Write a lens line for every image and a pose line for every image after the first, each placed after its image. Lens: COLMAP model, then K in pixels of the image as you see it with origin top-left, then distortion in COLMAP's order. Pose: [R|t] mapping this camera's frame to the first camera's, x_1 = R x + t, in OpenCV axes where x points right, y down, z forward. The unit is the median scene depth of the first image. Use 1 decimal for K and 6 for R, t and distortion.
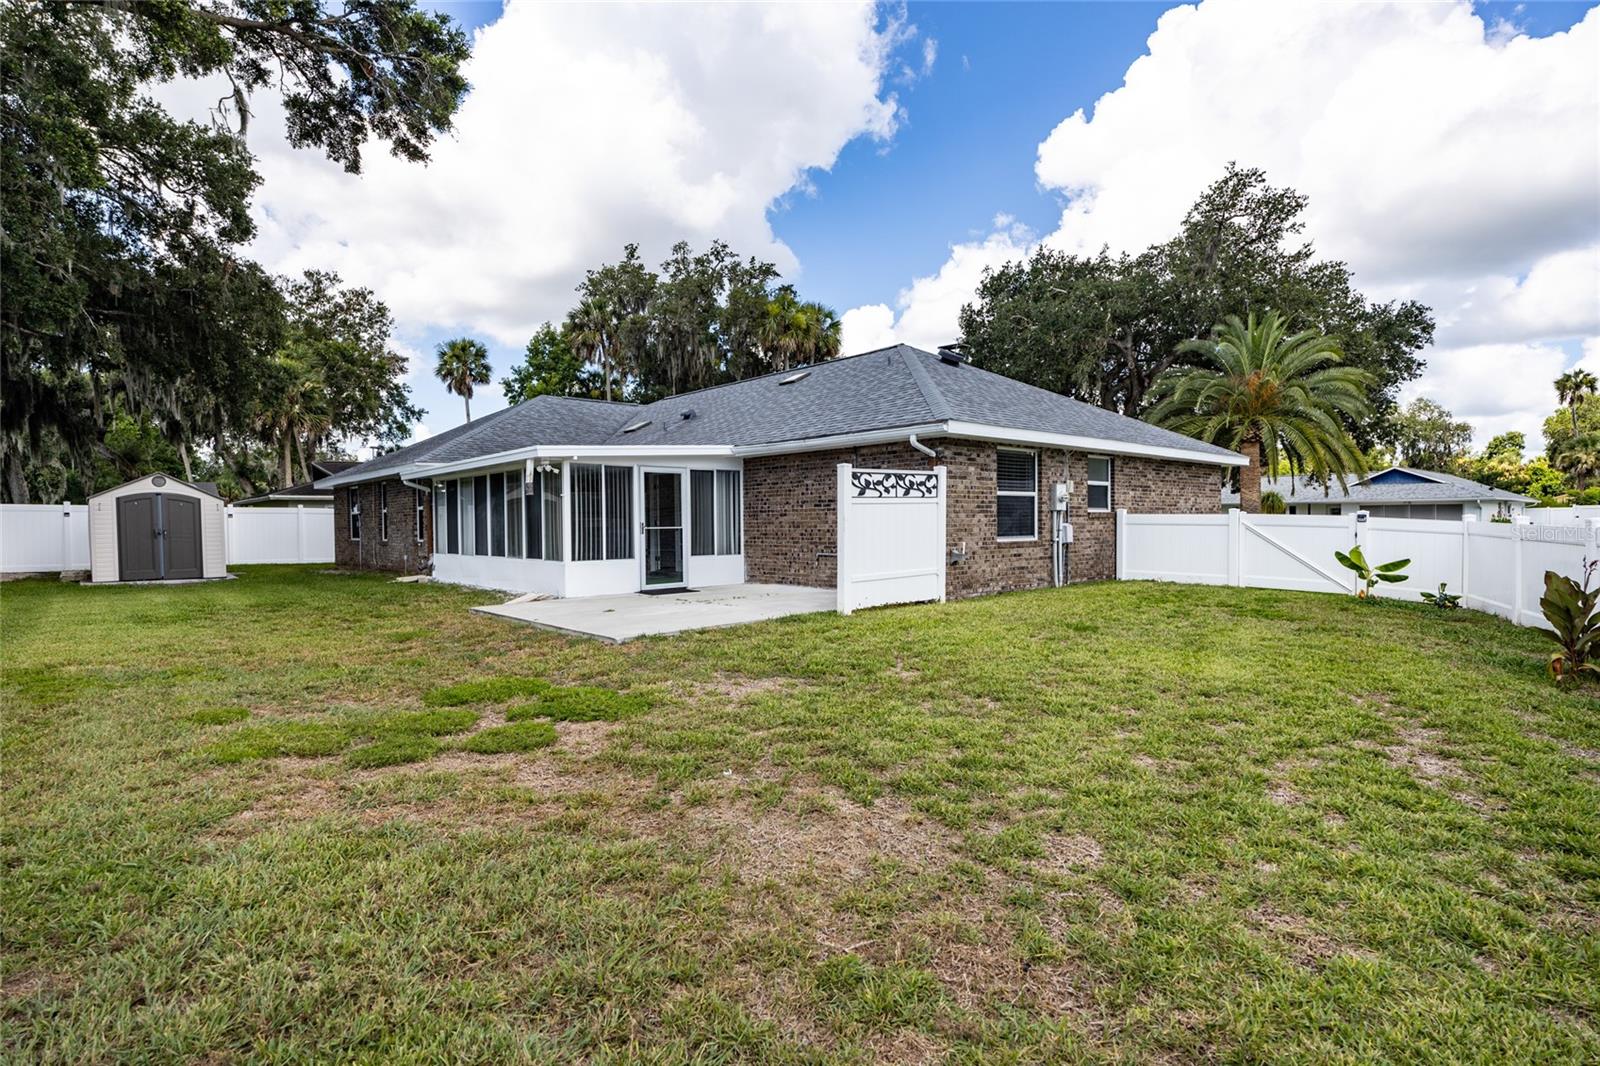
lens RADIAL K [[805.8, 0, 803.7], [0, 805.8, 539.4], [0, 0, 1]] dist [-0.001748, 0.001996]
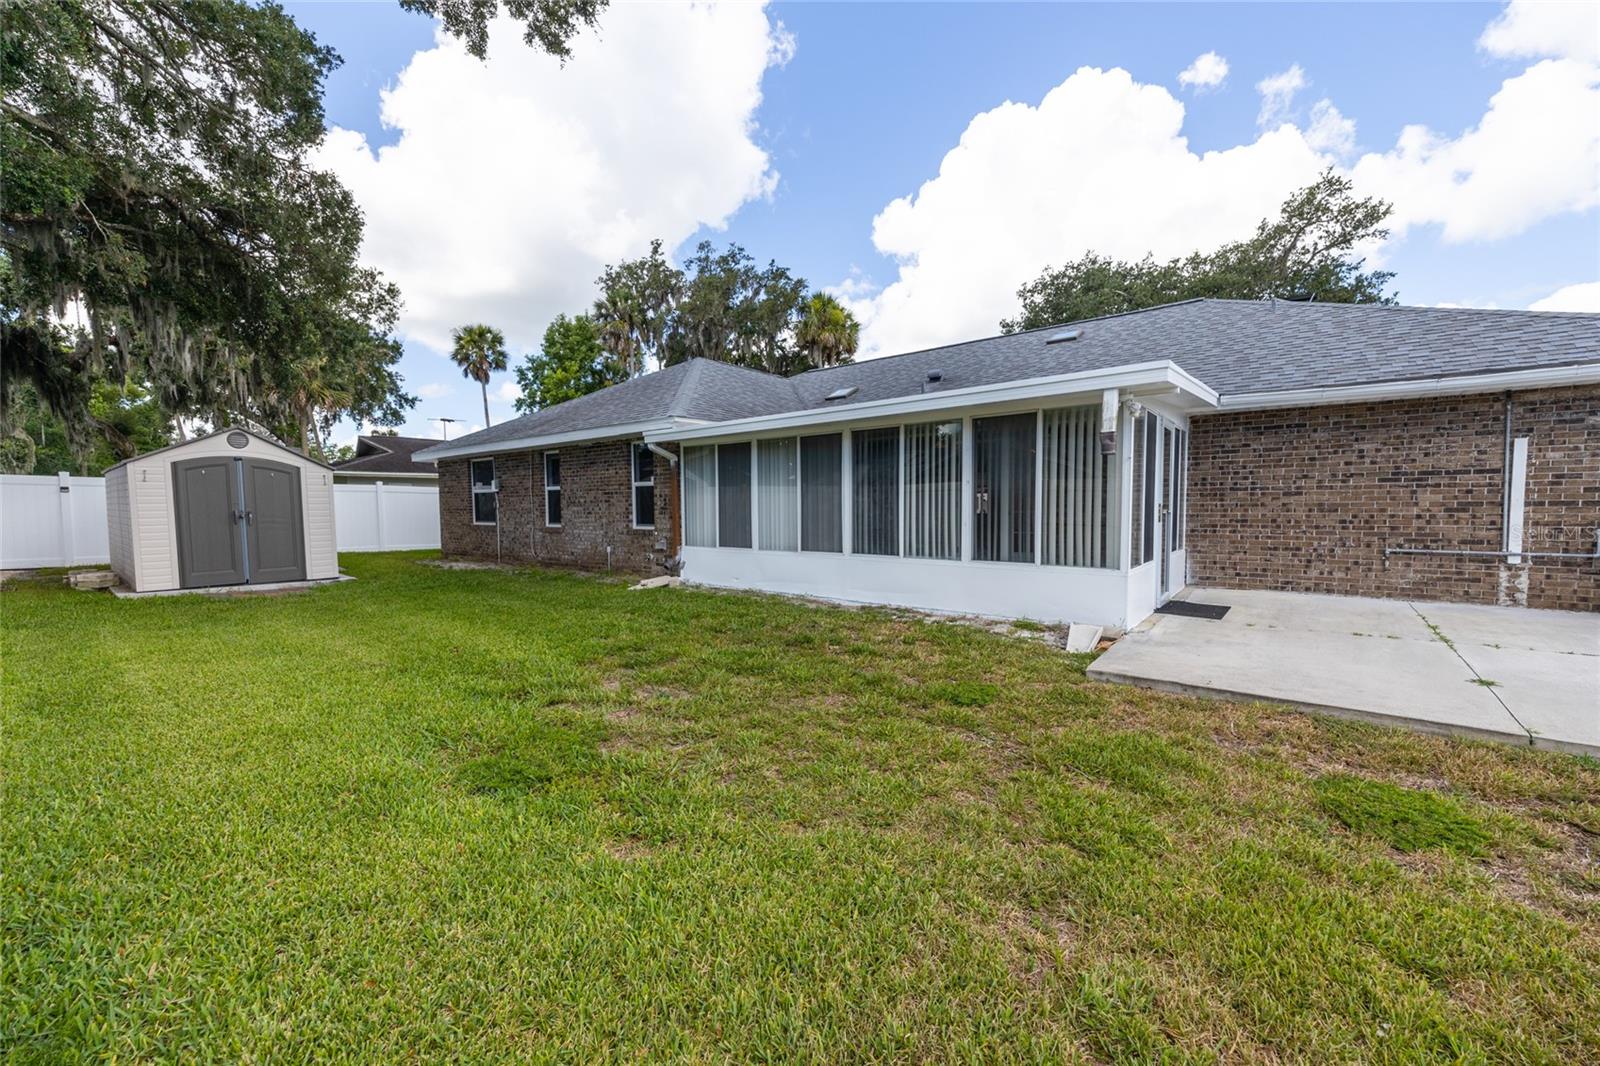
lens RADIAL K [[624.3, 0, 801.8], [0, 624.3, 538.7], [0, 0, 1]] dist [0.001841, -0.001103]
pose [[0.987283, -0.004164, 0.158919, -0.158984], [-0.000876, 0.999499, 0.031633, -0.002454], [-0.158971, -0.031370, 0.986785, 0.153896]]
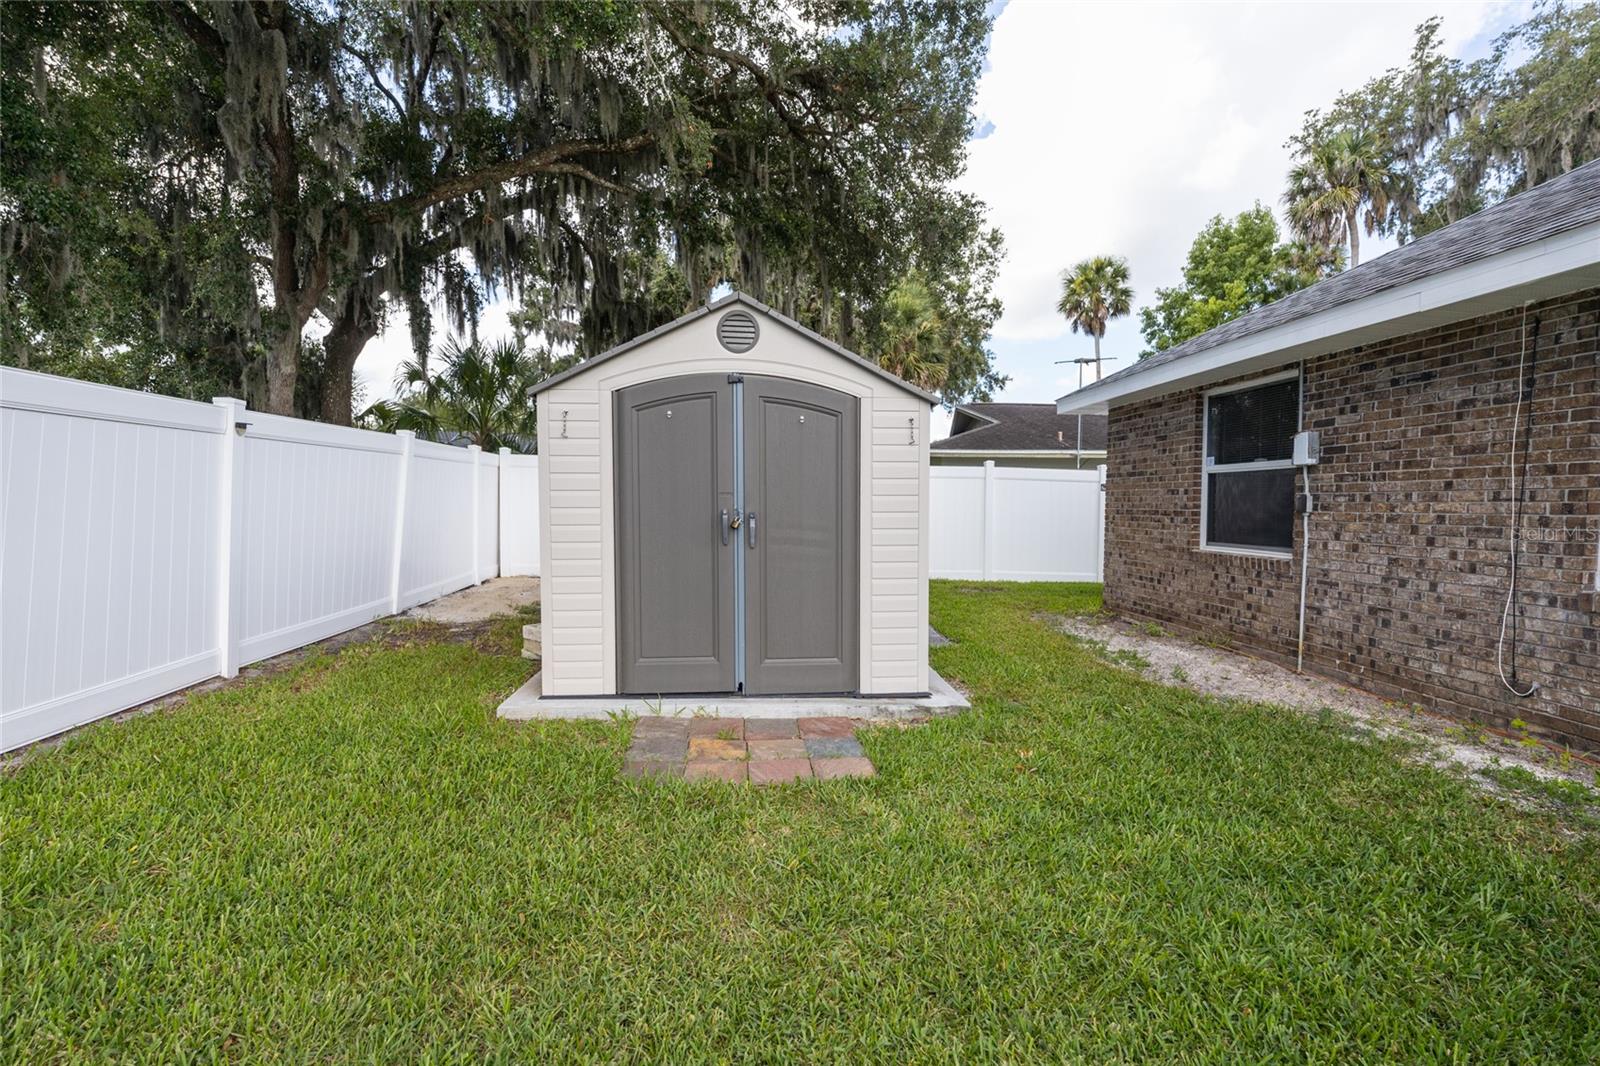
lens RADIAL K [[726.2, 0, 794.1], [0, 726.2, 540.0], [0, 0, 1]] dist [-0.002887, -0.000243]
pose [[0.792073, 0.047127, -0.608605, -0.243420], [-0.028278, 0.998778, 0.040537, -0.005143], [0.609772, -0.014898, 0.792437, 0.313415]]
